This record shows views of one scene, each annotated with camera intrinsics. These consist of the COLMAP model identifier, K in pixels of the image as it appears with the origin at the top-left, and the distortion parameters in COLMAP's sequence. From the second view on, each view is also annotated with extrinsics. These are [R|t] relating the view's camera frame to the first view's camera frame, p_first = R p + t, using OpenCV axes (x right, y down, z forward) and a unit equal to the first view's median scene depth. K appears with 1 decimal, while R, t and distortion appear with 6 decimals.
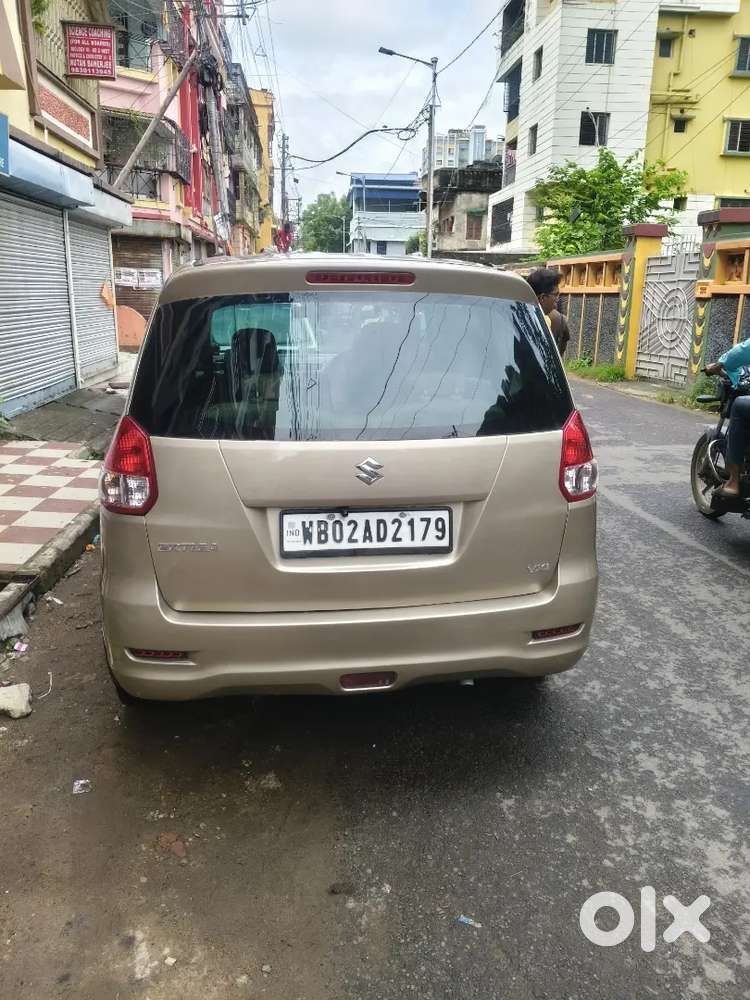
lens RADIAL K [[751.2, 0, 365.4], [0, 751.2, 491.5], [0, 0, 1]] dist [0.043845, -0.077834]
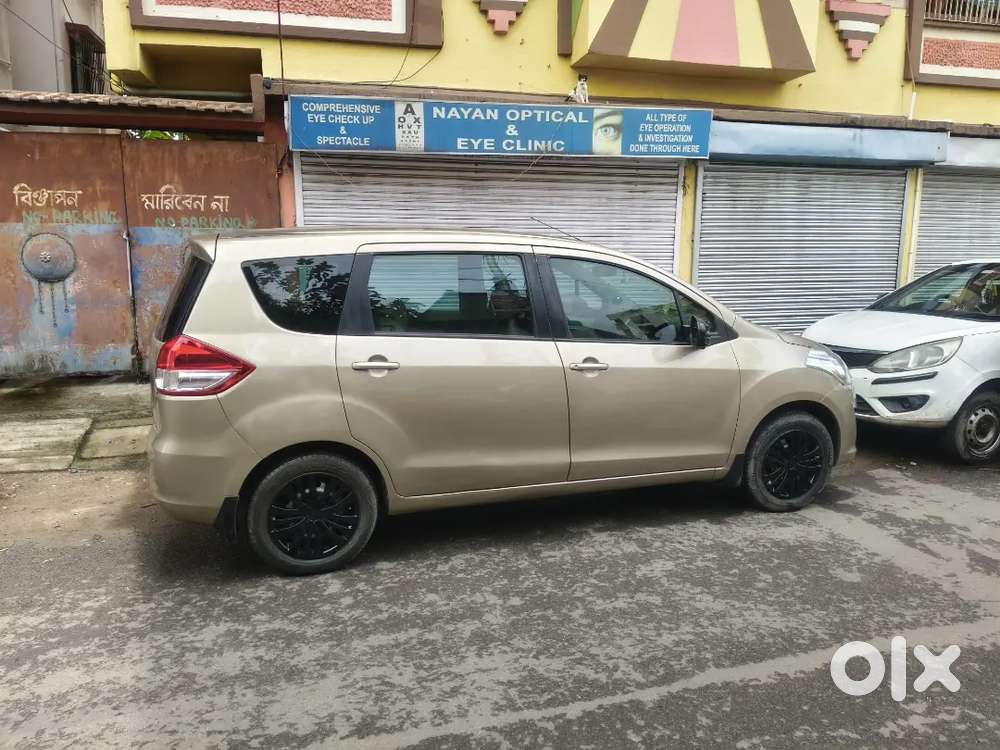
lens RADIAL K [[750.9, 0, 502.7], [0, 750.9, 355.0], [0, 0, 1]] dist [0.039180, -0.068073]
pose [[0.187725, 0.139514, -0.972263, 1.248536], [-0.254303, 0.963013, 0.089086, -0.243776], [0.948731, 0.230525, 0.216260, 0.891141]]
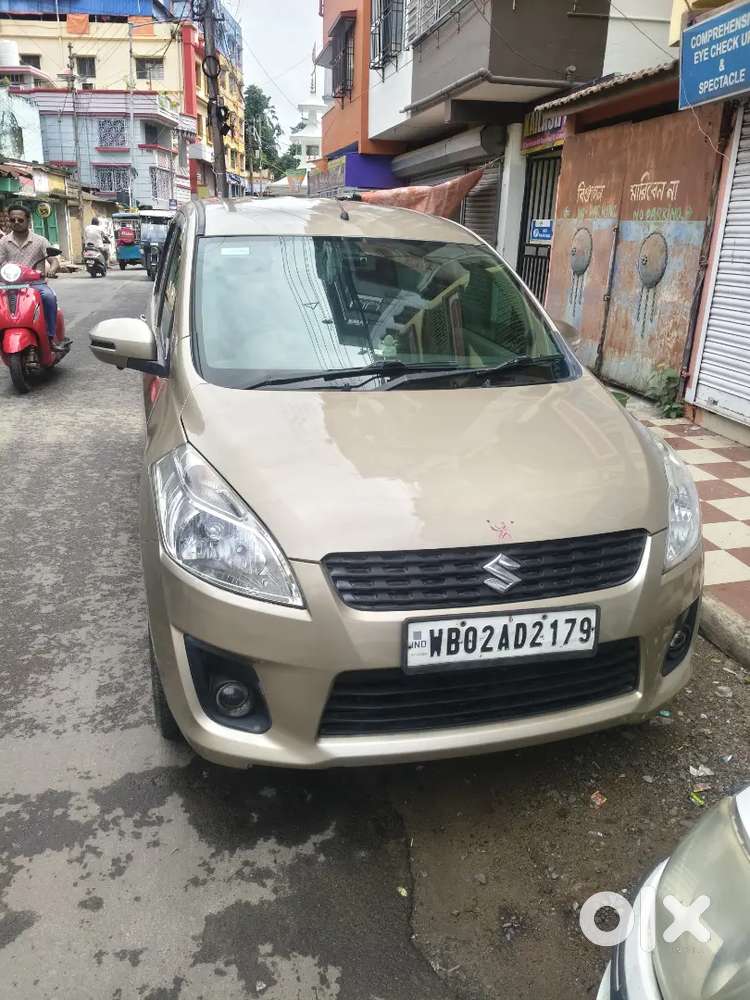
lens RADIAL K [[761.6, 0, 374.9], [0, 761.6, 488.3], [0, 0, 1]] dist [0.003534, 0.004512]
pose [[-0.989791, 0.005028, -0.142439, -0.005146], [-0.074475, 0.833844, 0.546954, -0.592829], [0.121521, 0.551978, -0.824956, 2.226964]]
